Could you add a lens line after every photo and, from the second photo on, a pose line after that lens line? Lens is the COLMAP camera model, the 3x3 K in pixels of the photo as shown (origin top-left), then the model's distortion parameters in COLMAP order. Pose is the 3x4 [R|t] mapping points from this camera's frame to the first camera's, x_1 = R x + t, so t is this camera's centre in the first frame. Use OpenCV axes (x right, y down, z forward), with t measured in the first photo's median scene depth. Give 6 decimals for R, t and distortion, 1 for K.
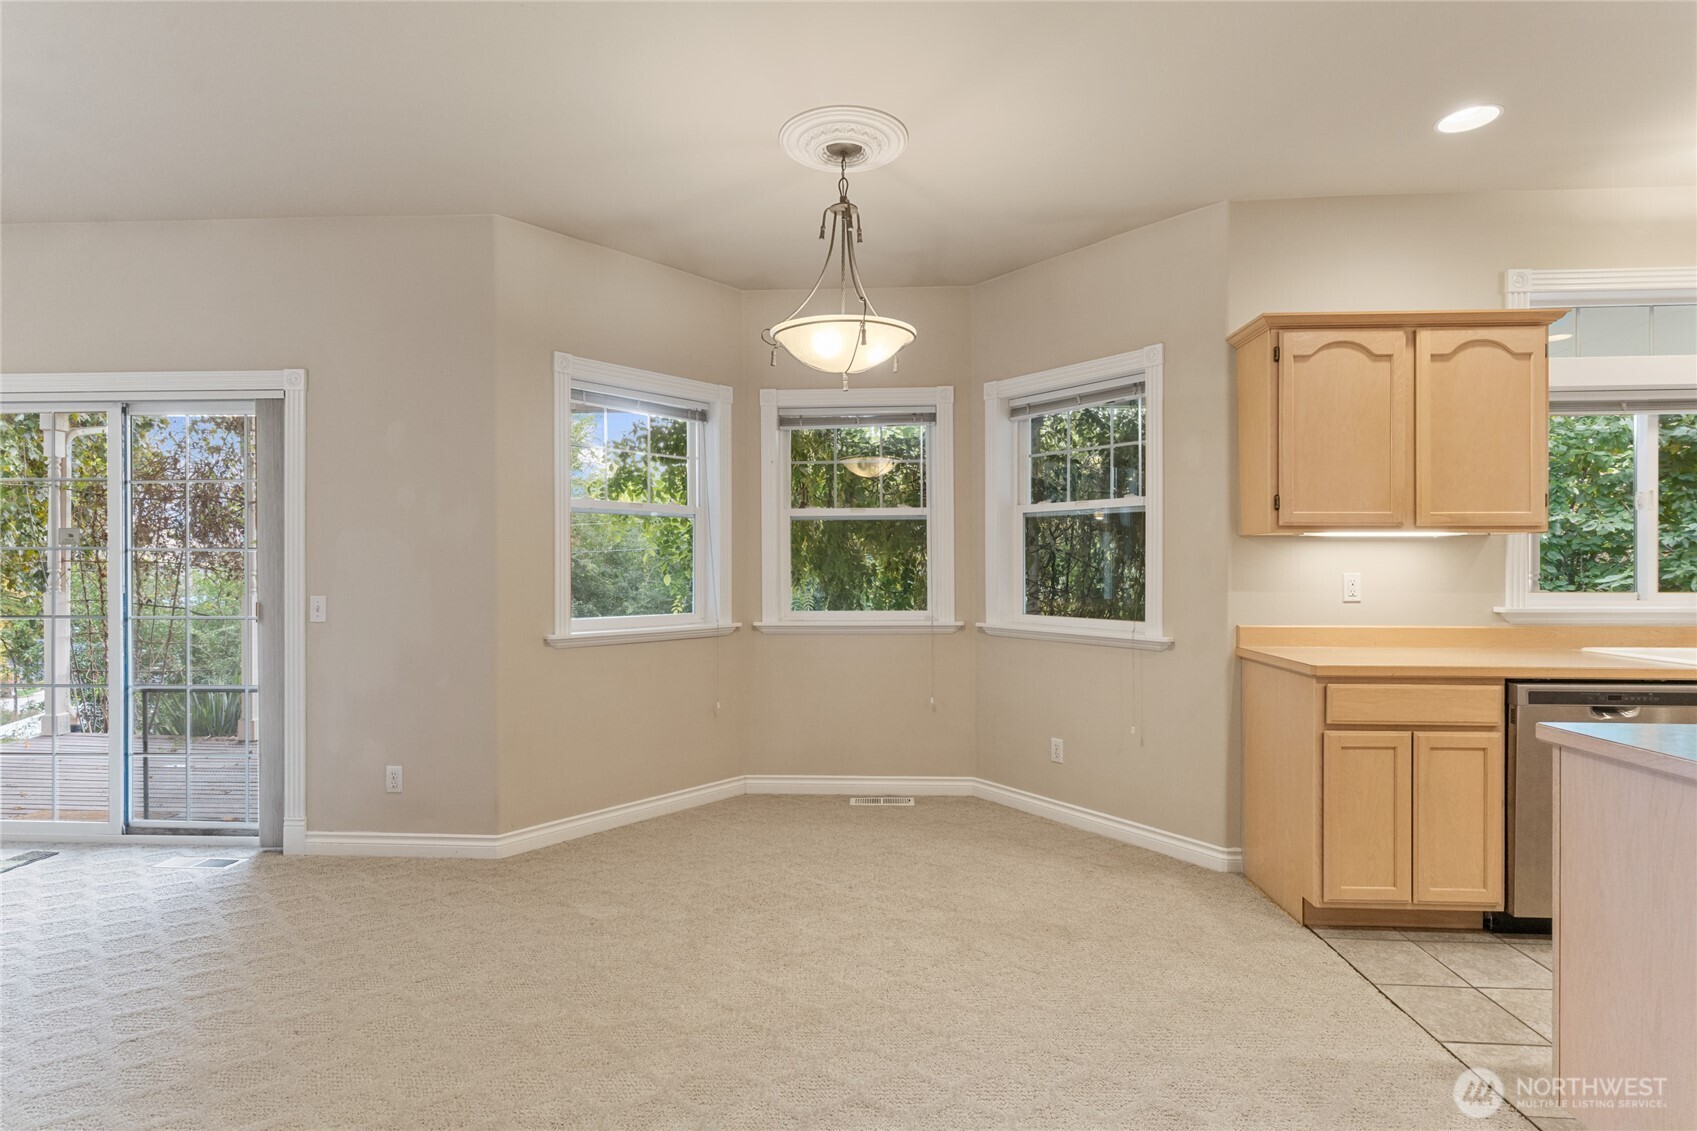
lens RADIAL K [[864.5, 0, 848.5], [0, 864.5, 565.5], [0, 0, 1]] dist [0.002635, 0.001495]
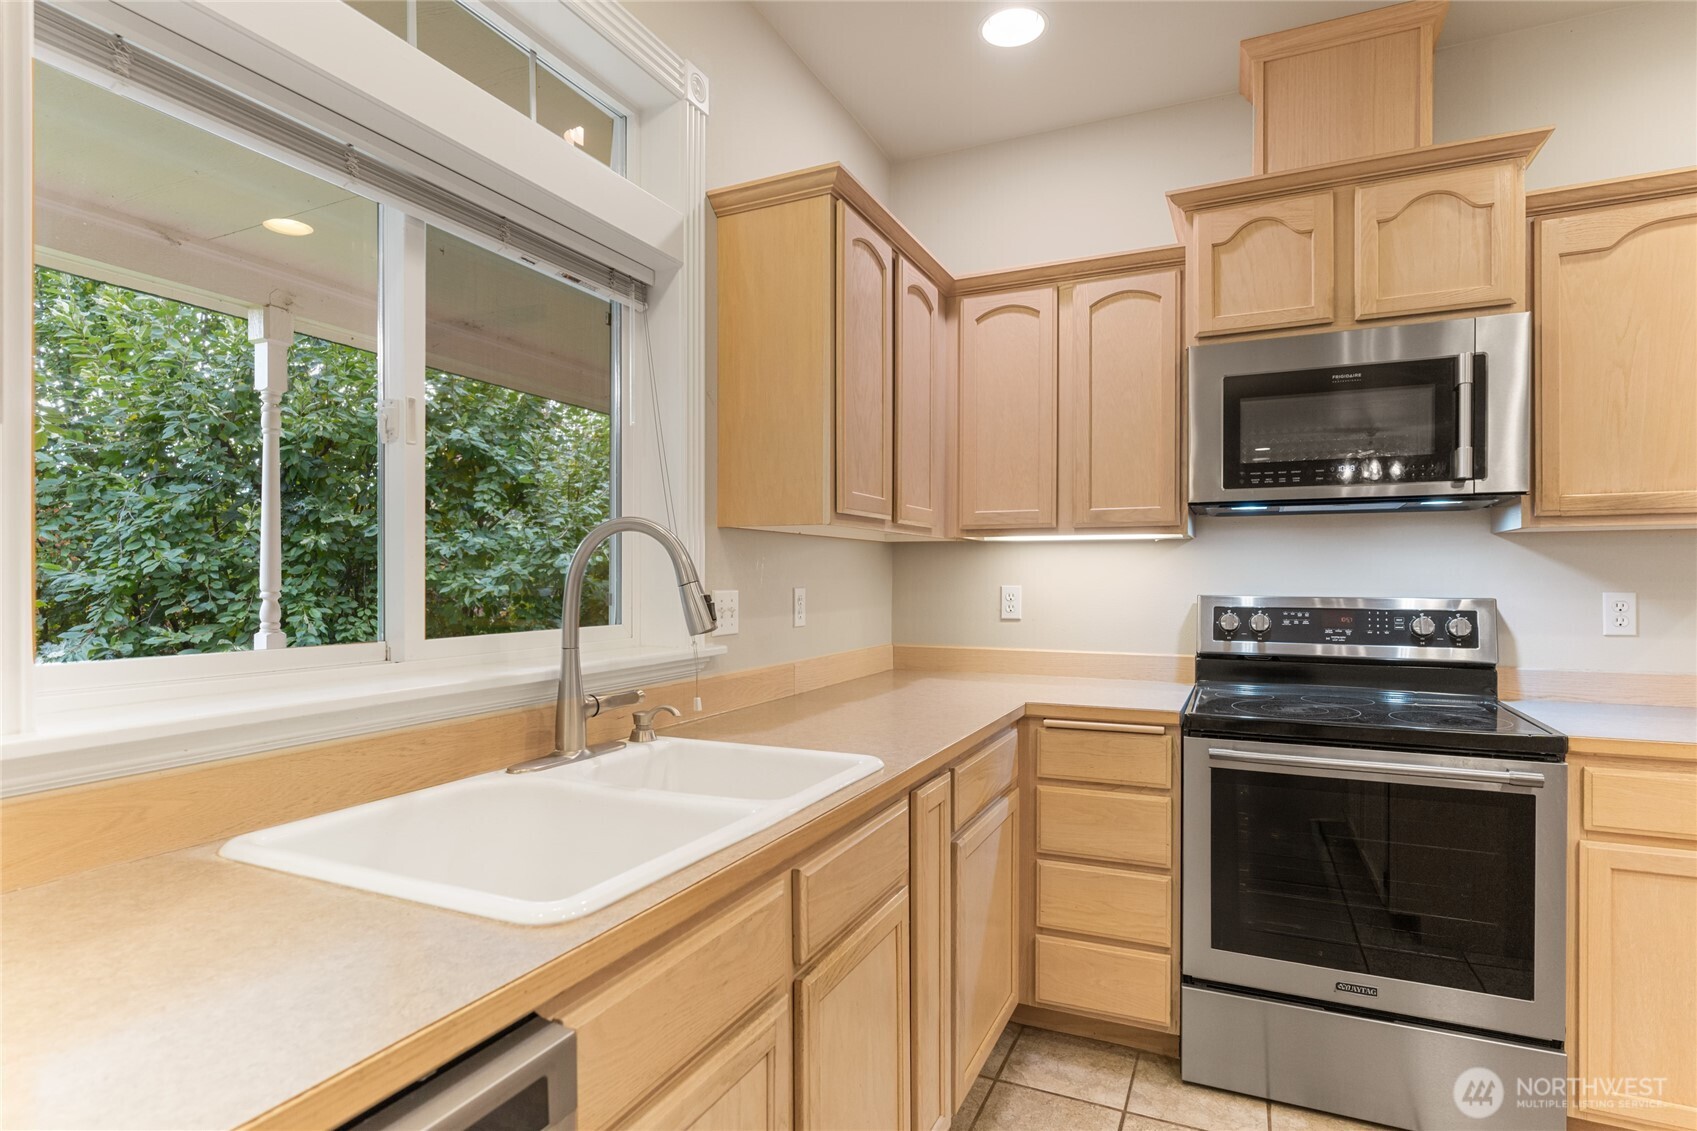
lens RADIAL K [[880.9, 0, 844.6], [0, 880.9, 575.1], [0, 0, 1]] dist [0.001197, 0.000414]
pose [[0.378808, 0.003732, 0.925468, 0.672625], [-0.000900, 0.999993, -0.003665, -0.000152], [-0.925475, 0.000555, 0.378808, 0.710660]]
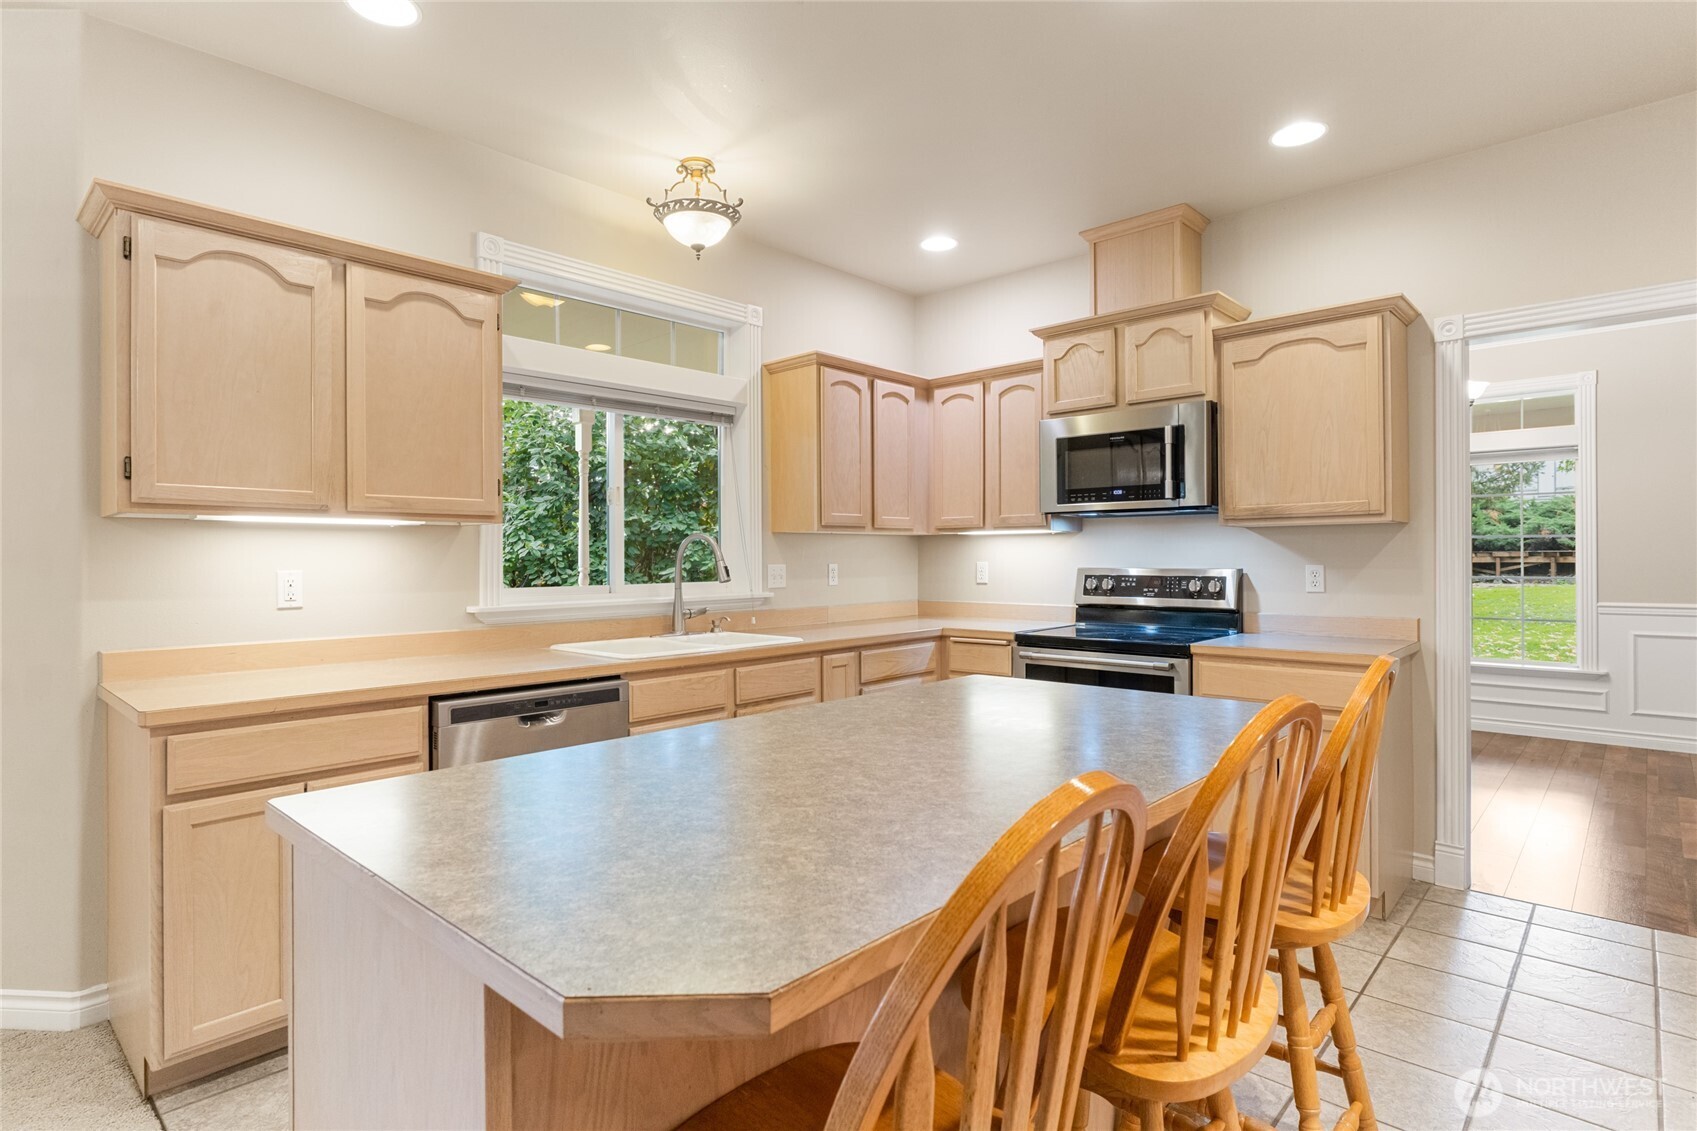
lens RADIAL K [[870.1, 0, 842.5], [0, 870.1, 551.1], [0, 0, 1]] dist [-0.002880, -0.000222]
pose [[0.644262, 0.003565, 0.764797, 0.336208], [0.004756, 0.999951, -0.008667, 0.000302], [-0.764790, 0.009222, 0.644213, 0.141306]]
